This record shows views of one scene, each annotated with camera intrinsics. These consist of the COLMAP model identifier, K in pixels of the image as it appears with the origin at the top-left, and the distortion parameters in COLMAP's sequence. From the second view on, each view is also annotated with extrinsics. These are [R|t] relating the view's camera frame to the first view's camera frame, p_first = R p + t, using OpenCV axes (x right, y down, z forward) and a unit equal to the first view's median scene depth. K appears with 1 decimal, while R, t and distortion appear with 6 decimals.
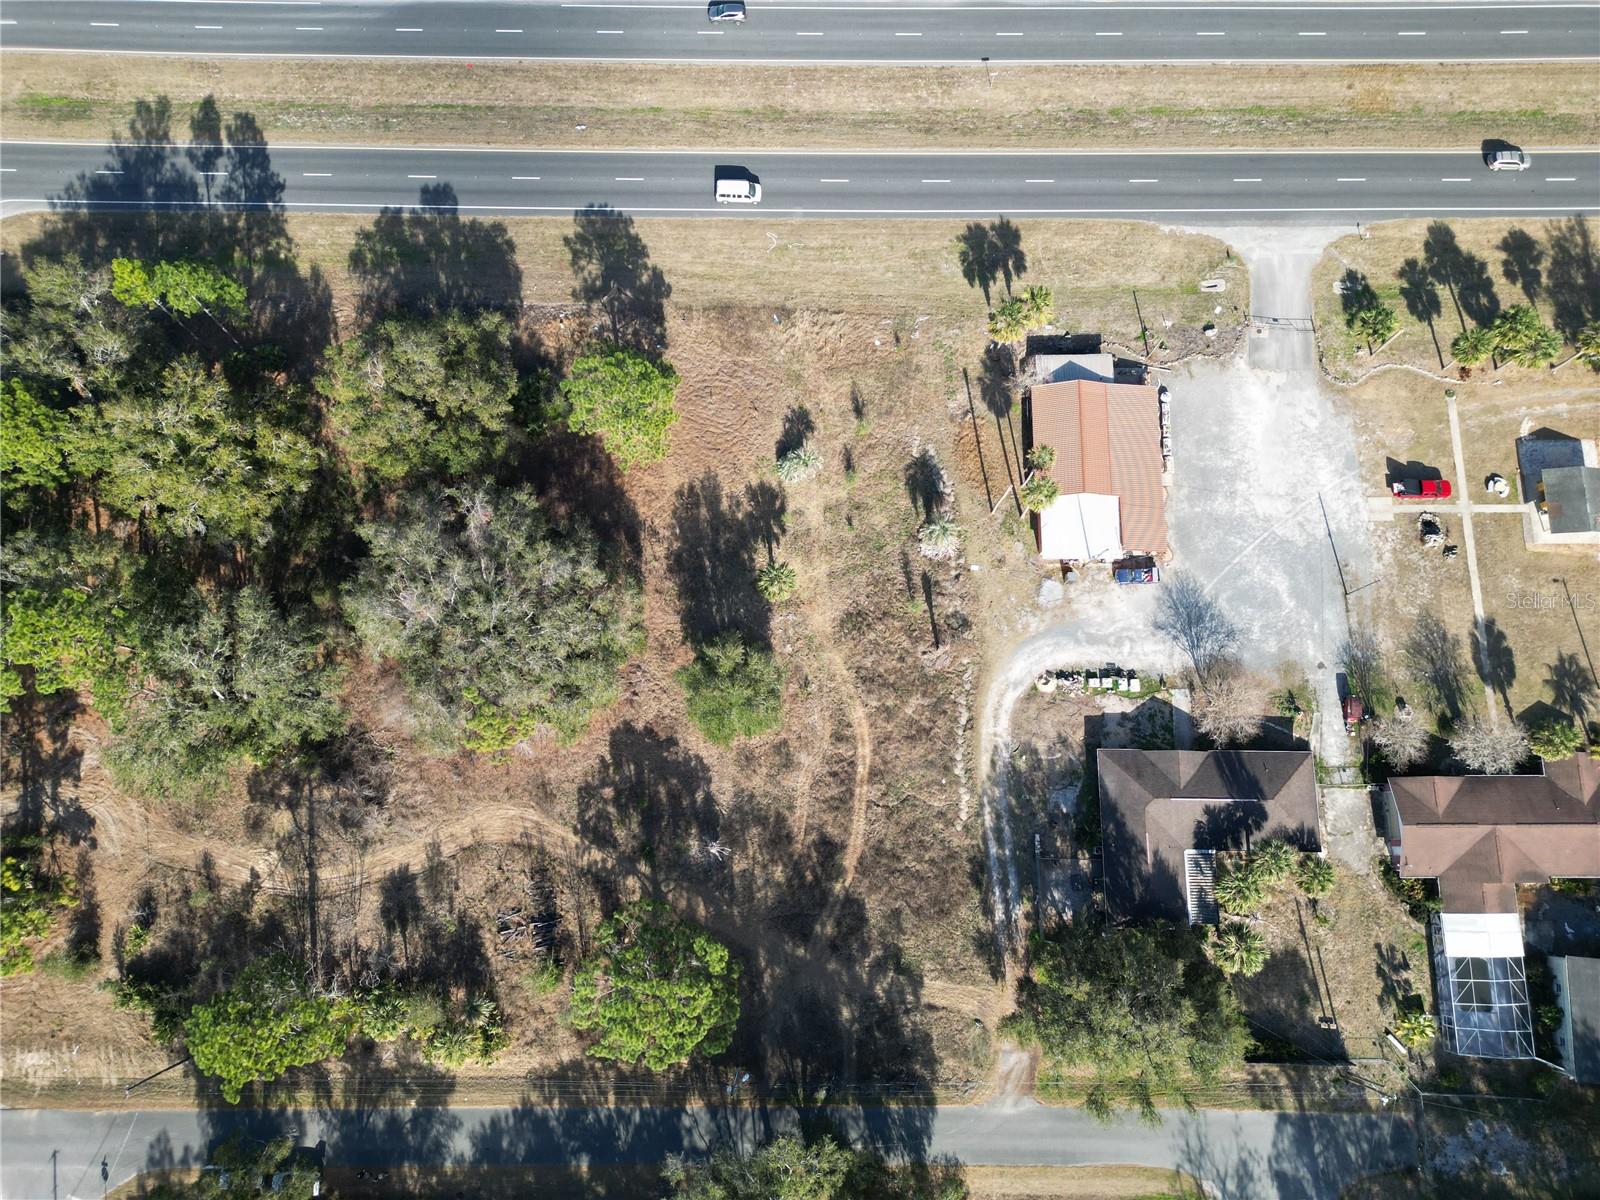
lens RADIAL K [[1205.5, 0, 807.3], [0, 1205.5, 597.5], [0, 0, 1]] dist [0.074965, -0.071335]
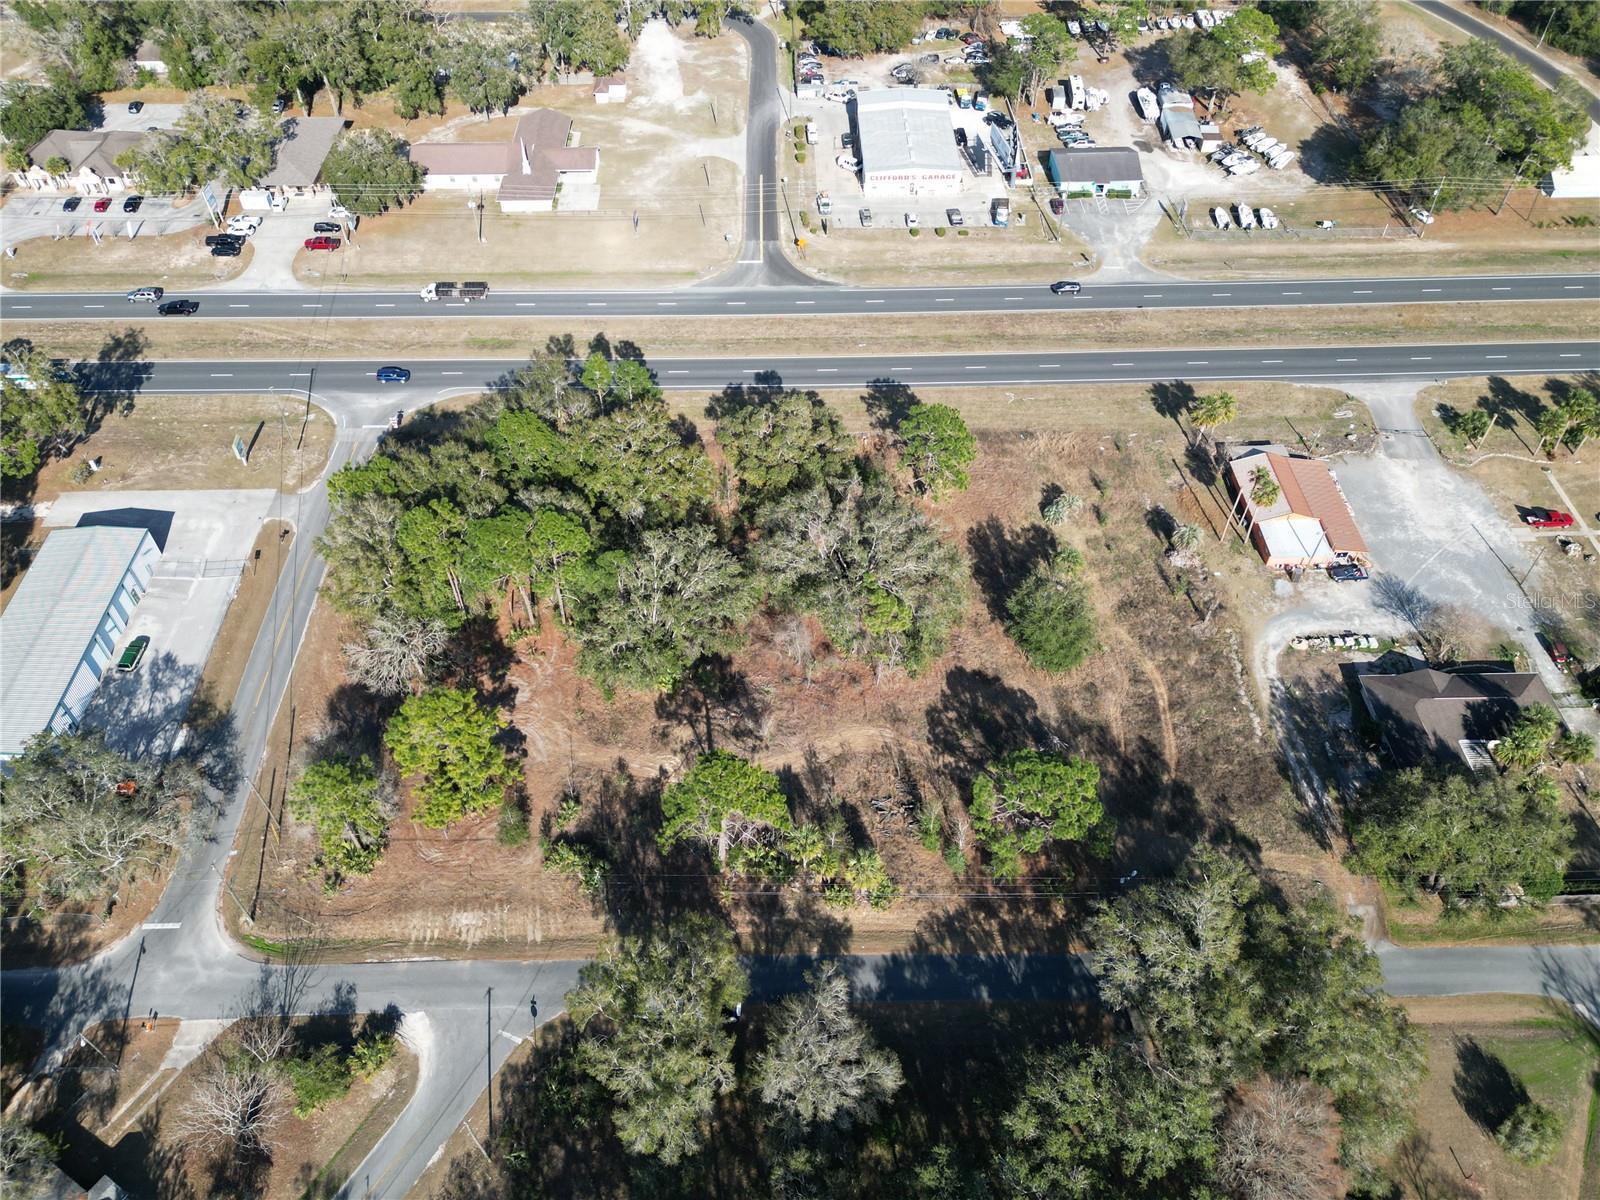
lens RADIAL K [[1205.5, 0, 807.3], [0, 1205.5, 597.5], [0, 0, 1]] dist [0.074965, -0.071335]
pose [[0.999528, -0.021659, 0.021802, -0.324650], [0.029631, 0.867356, -0.496805, 0.633747], [-0.008150, 0.497216, 0.867588, -0.074093]]
